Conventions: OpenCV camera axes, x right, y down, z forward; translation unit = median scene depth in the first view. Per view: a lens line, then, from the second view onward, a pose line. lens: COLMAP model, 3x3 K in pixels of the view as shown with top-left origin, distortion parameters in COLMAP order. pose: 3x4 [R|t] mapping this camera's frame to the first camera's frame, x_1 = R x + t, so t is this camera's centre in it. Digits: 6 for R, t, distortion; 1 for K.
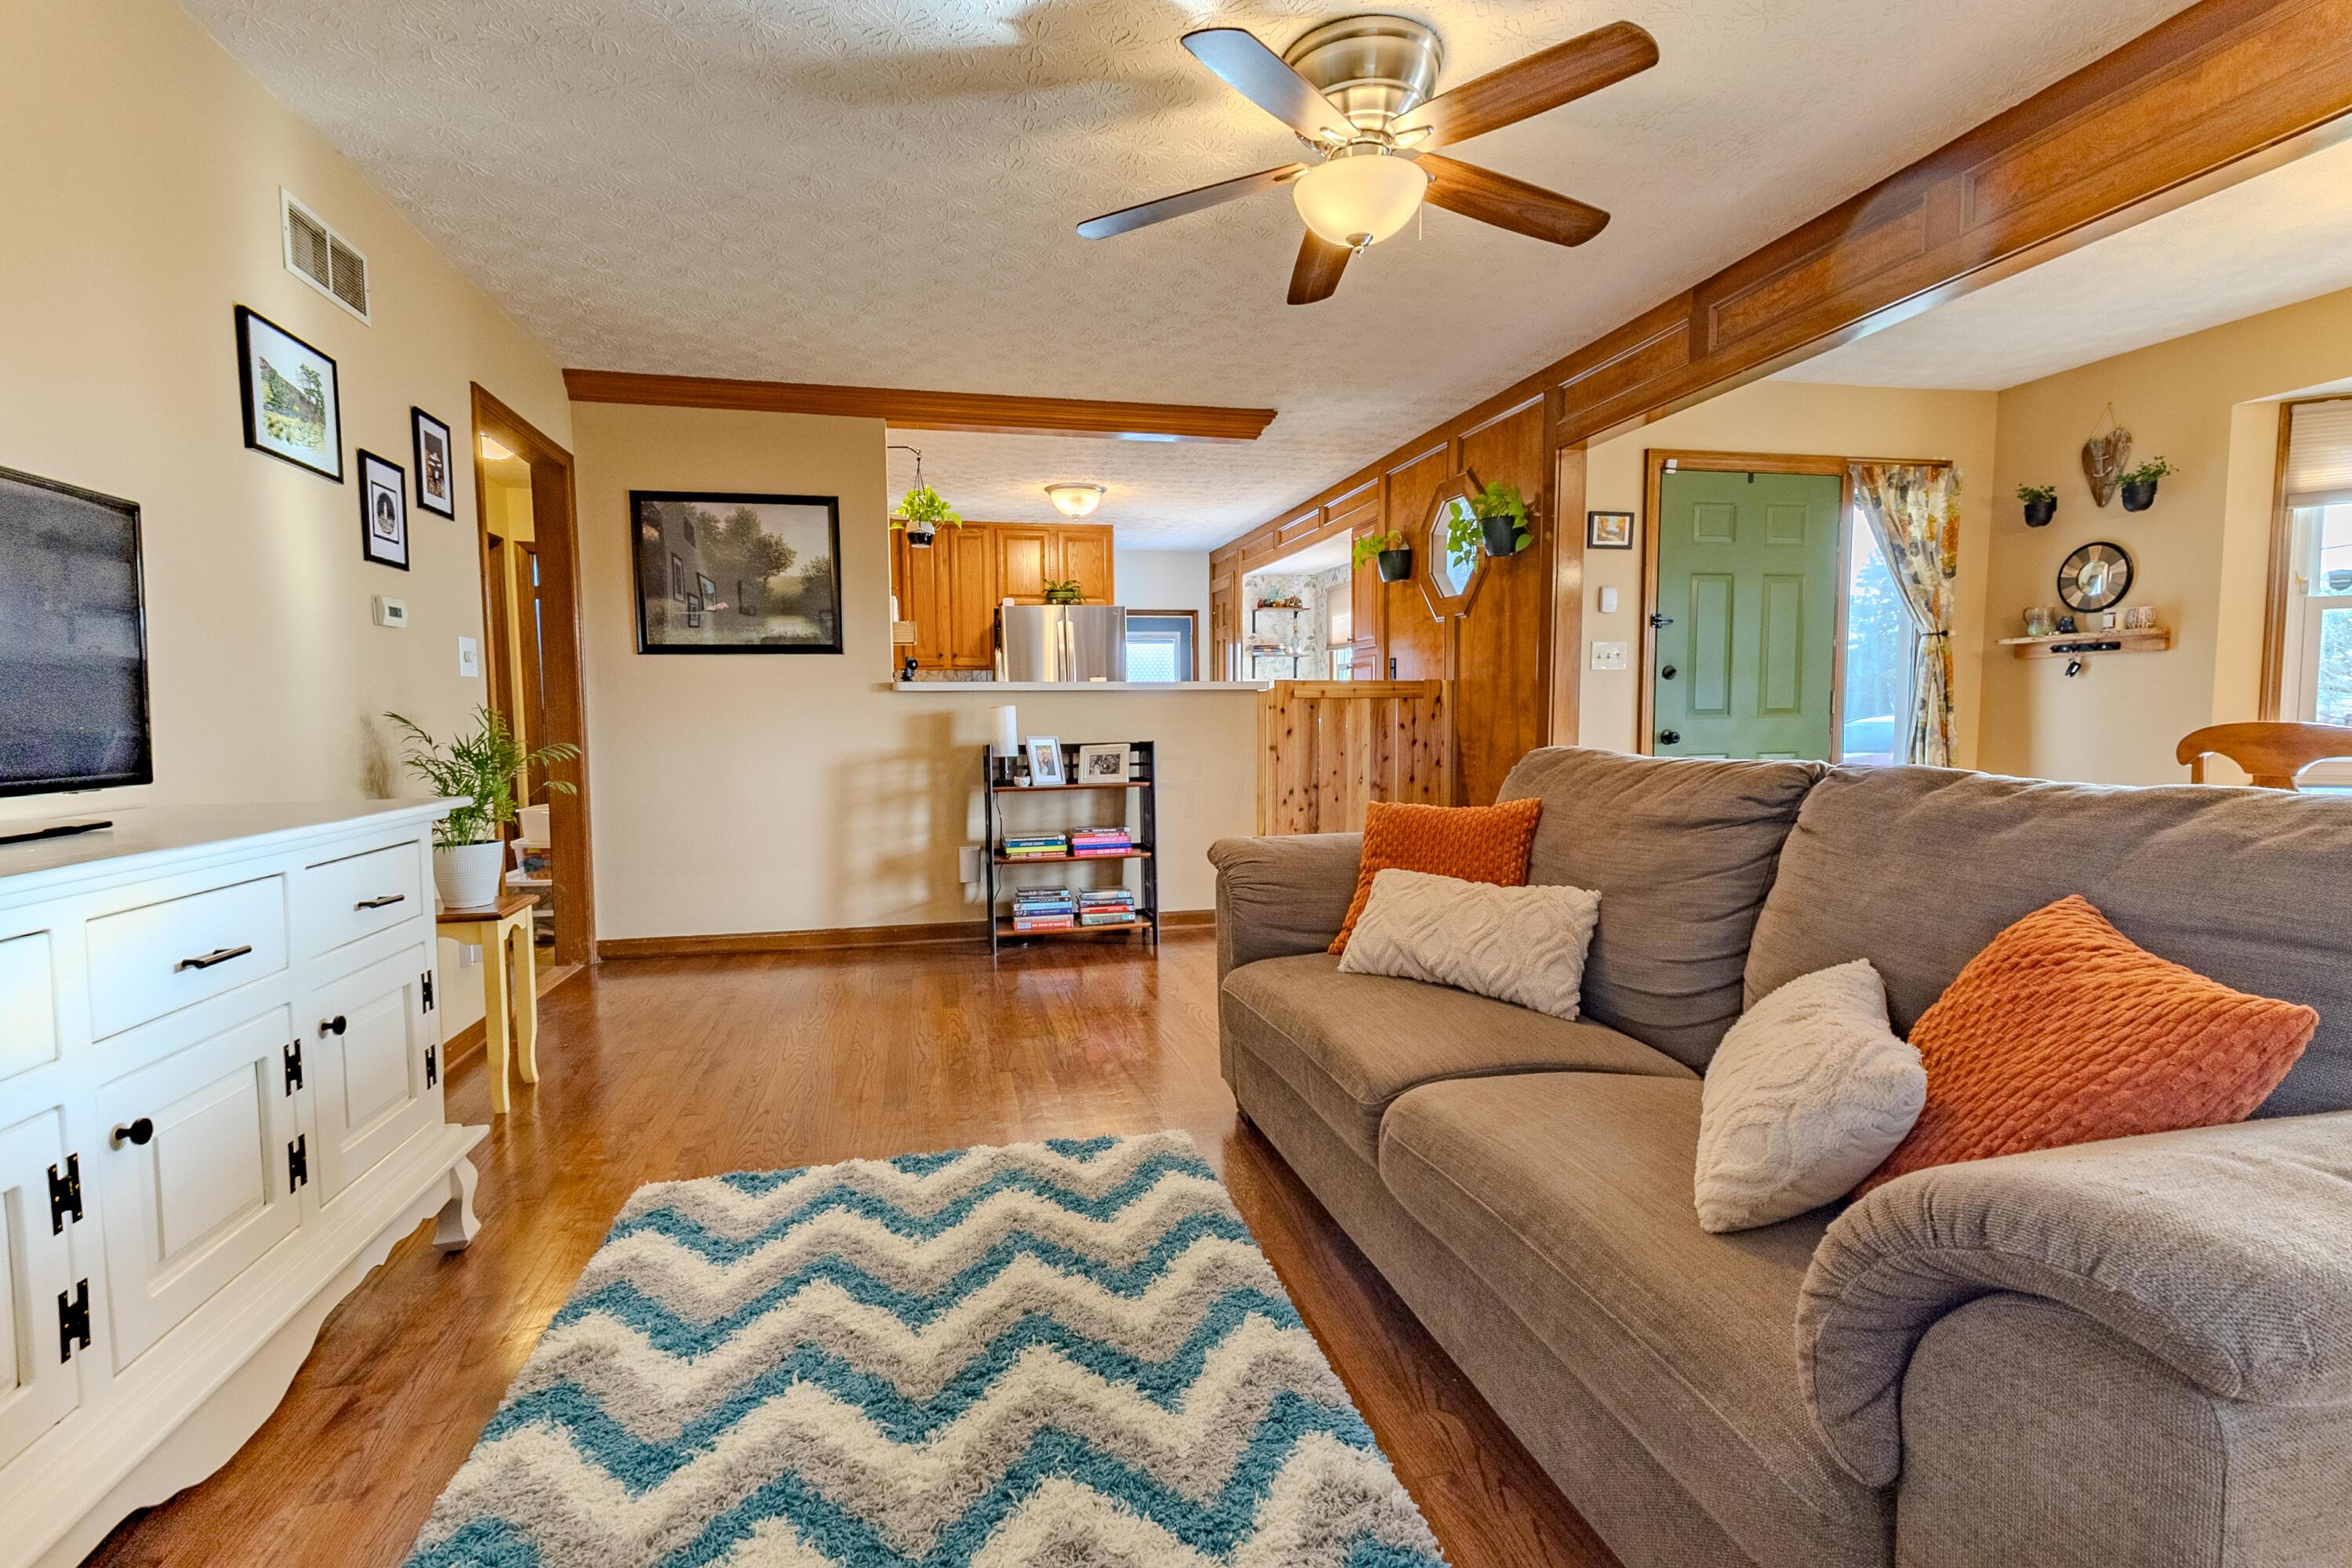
lens RADIAL K [[1106.0, 0, 1191.4], [0, 1106.0, 773.1], [0, 0, 1]] dist [0.025706, -0.003563]
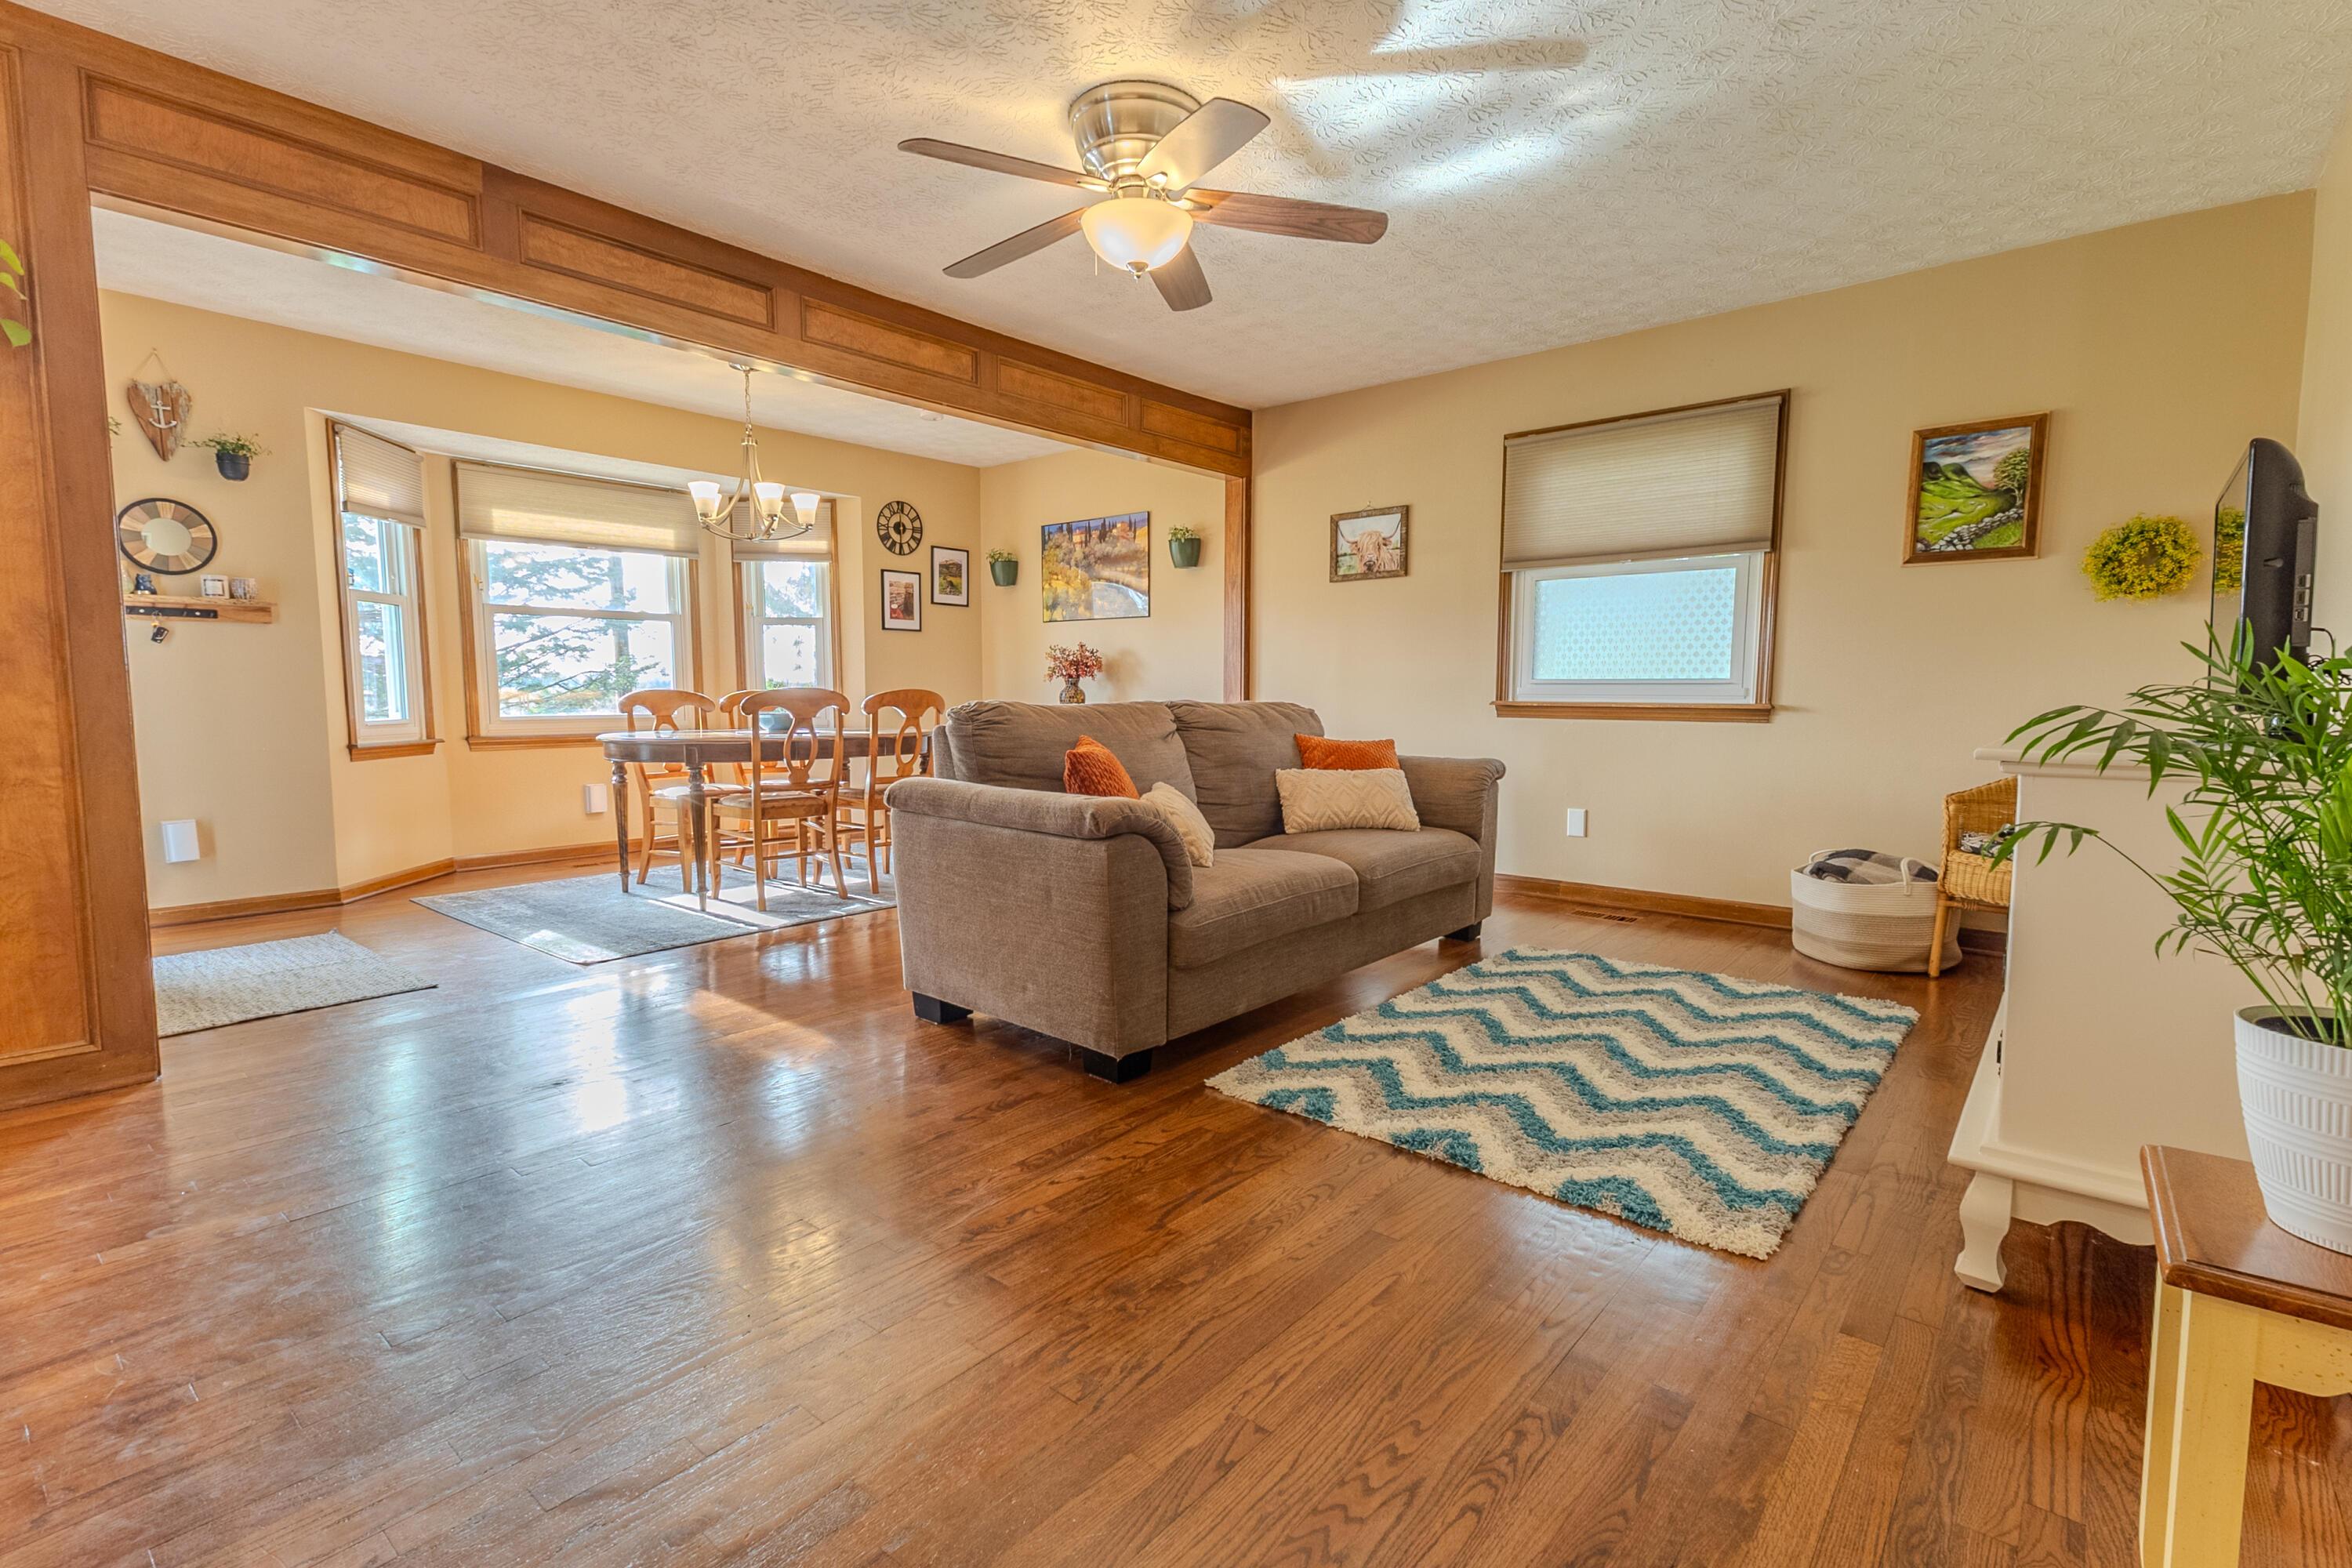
lens RADIAL K [[1106.0, 0, 1154.8], [0, 1106.0, 766.8], [0, 0, 1]] dist [0.025706, -0.003563]
pose [[-0.590385, -0.042370, 0.806009, -0.447087], [0.045904, 0.995242, 0.085941, -0.027882], [-0.805815, 0.087738, -0.585631, 0.921111]]
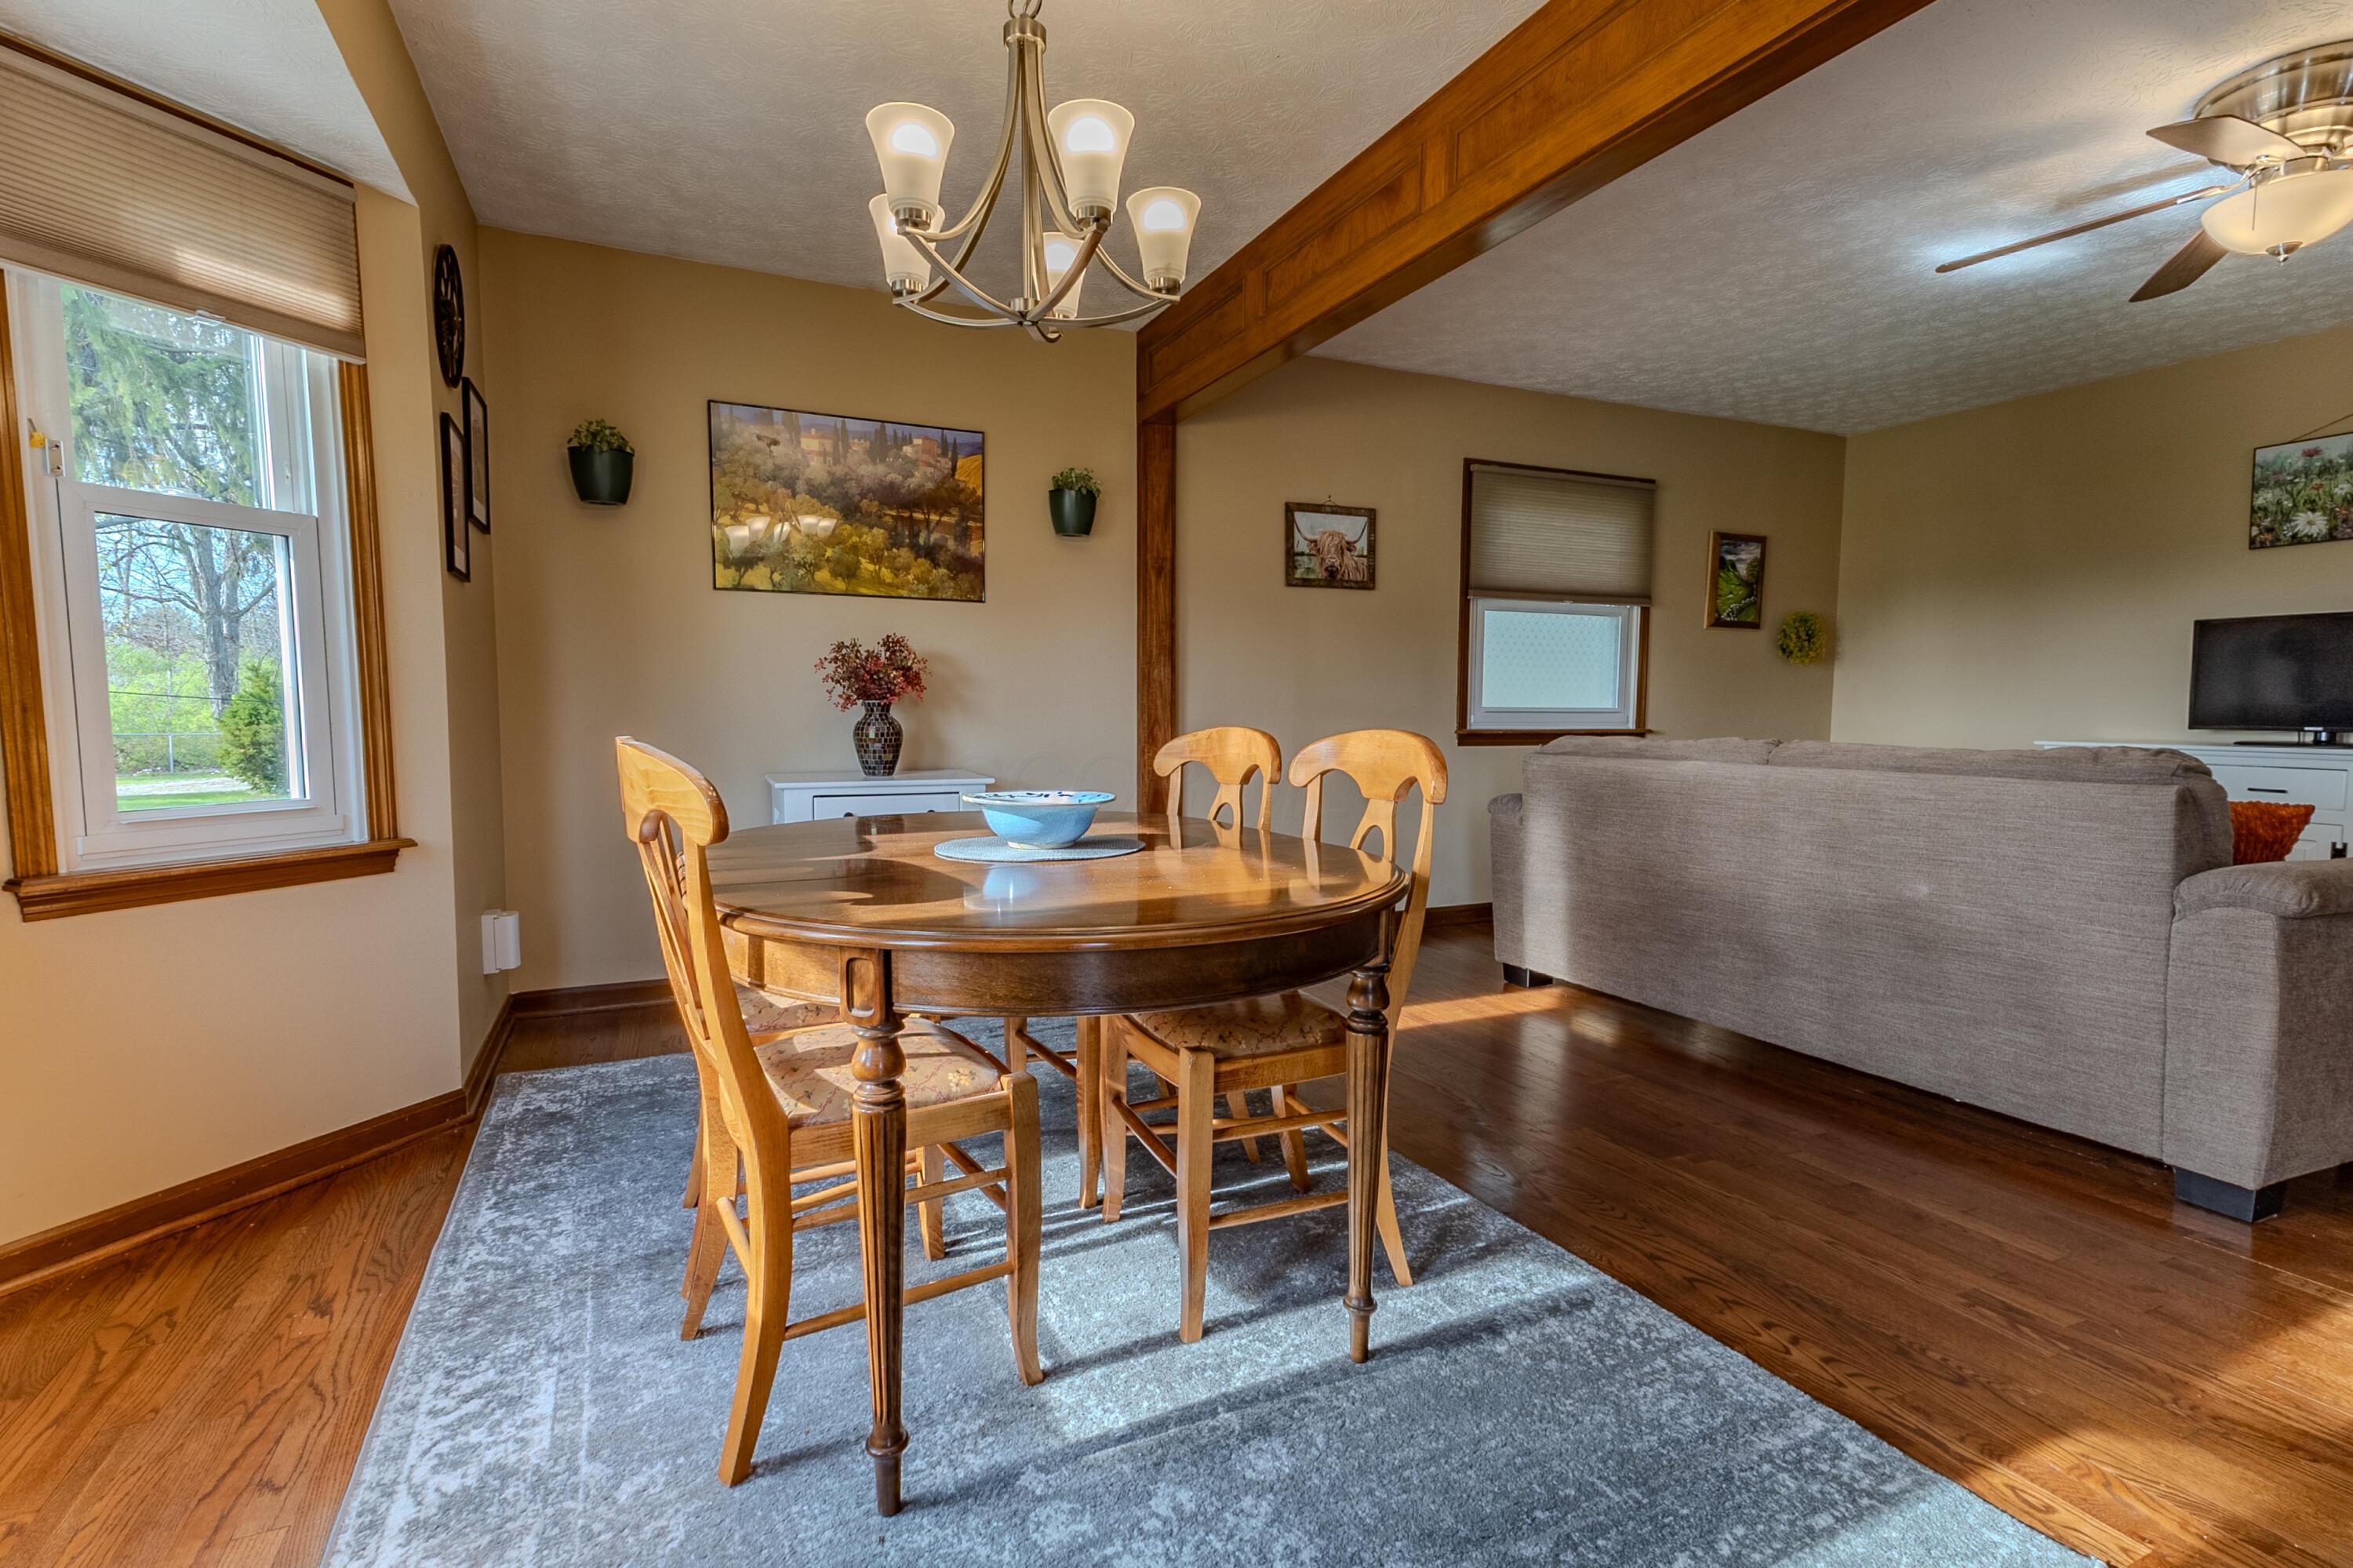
lens RADIAL K [[1106.5, 0, 1170.7], [0, 1106.5, 793.7], [0, 0, 1]] dist [0.025706, -0.003563]
pose [[-0.978079, 0.025263, -0.206698, 0.726517], [-0.002504, 0.991115, 0.132987, -0.062370], [0.208221, 0.130589, -0.969325, 0.999591]]
